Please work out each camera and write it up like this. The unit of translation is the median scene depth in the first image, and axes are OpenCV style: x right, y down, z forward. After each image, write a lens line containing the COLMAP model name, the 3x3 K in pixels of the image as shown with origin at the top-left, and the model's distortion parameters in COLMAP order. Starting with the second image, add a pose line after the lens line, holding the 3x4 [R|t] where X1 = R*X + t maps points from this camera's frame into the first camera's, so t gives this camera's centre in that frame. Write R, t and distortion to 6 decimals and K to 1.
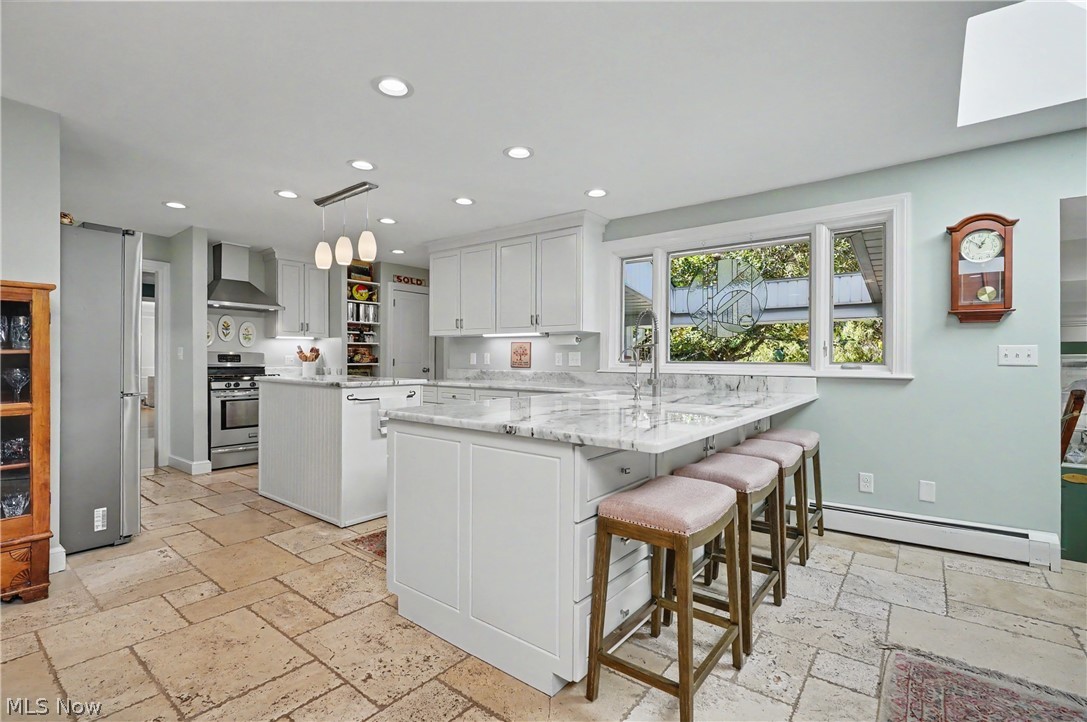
lens RADIAL K [[494.8, 0, 540.9], [0, 494.8, 360.6], [0, 0, 1]] dist [-0.000442, -0.000307]
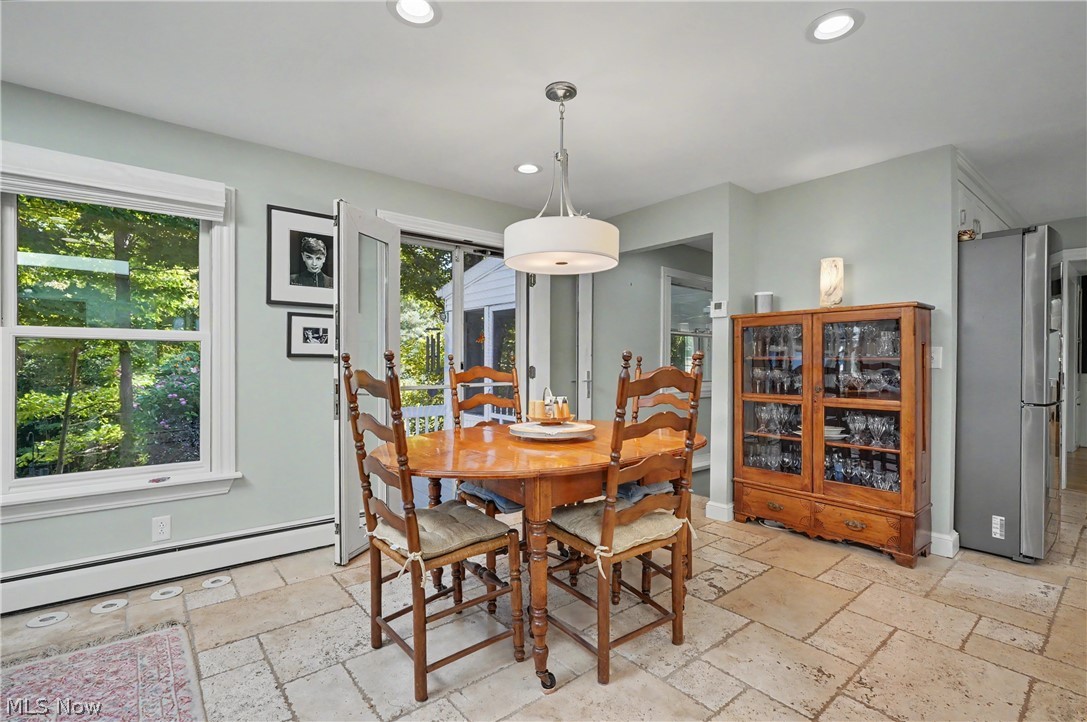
lens RADIAL K [[494.8, 0, 544.9], [0, 494.8, 362.4], [0, 0, 1]] dist [-0.000442, -0.000307]
pose [[-0.215877, -0.005506, -0.976405, 0.269571], [-0.006187, 0.999972, -0.004271, -0.000264], [0.976401, 0.005119, -0.215905, 0.313696]]
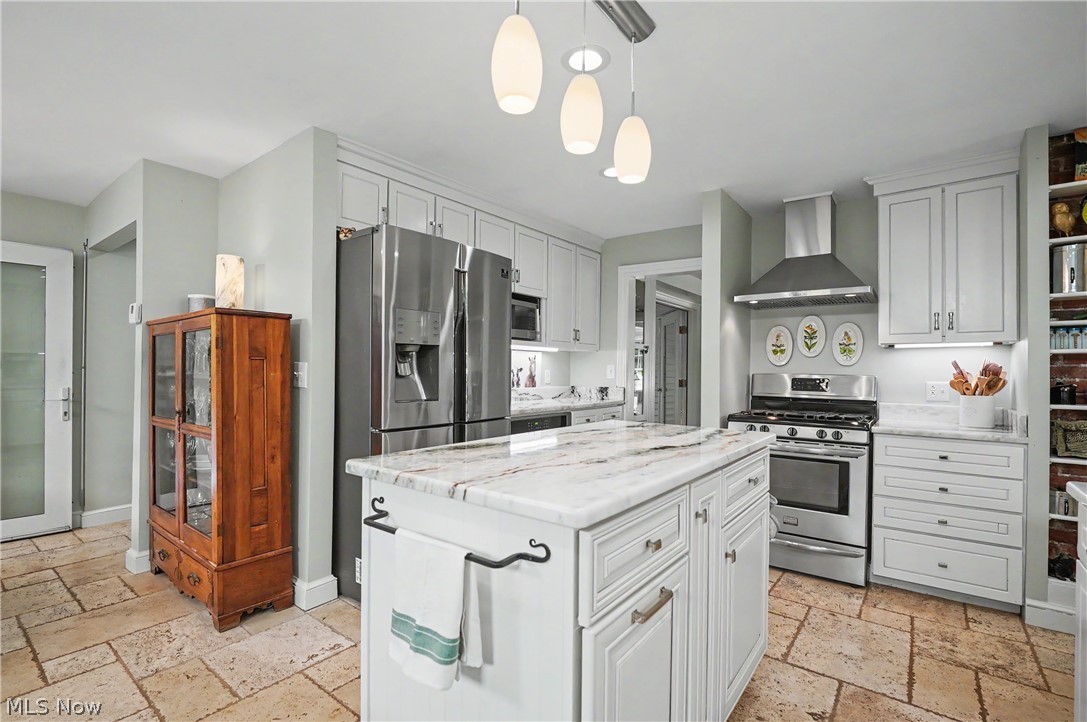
lens RADIAL K [[494.8, 0, 540.7], [0, 494.8, 367.1], [0, 0, 1]] dist [-0.000442, -0.000307]
pose [[-0.001422, -0.010452, -0.999944, -0.021044], [-0.015403, 0.999827, -0.010428, -0.028912], [0.999880, 0.015387, -0.001583, 1.273307]]
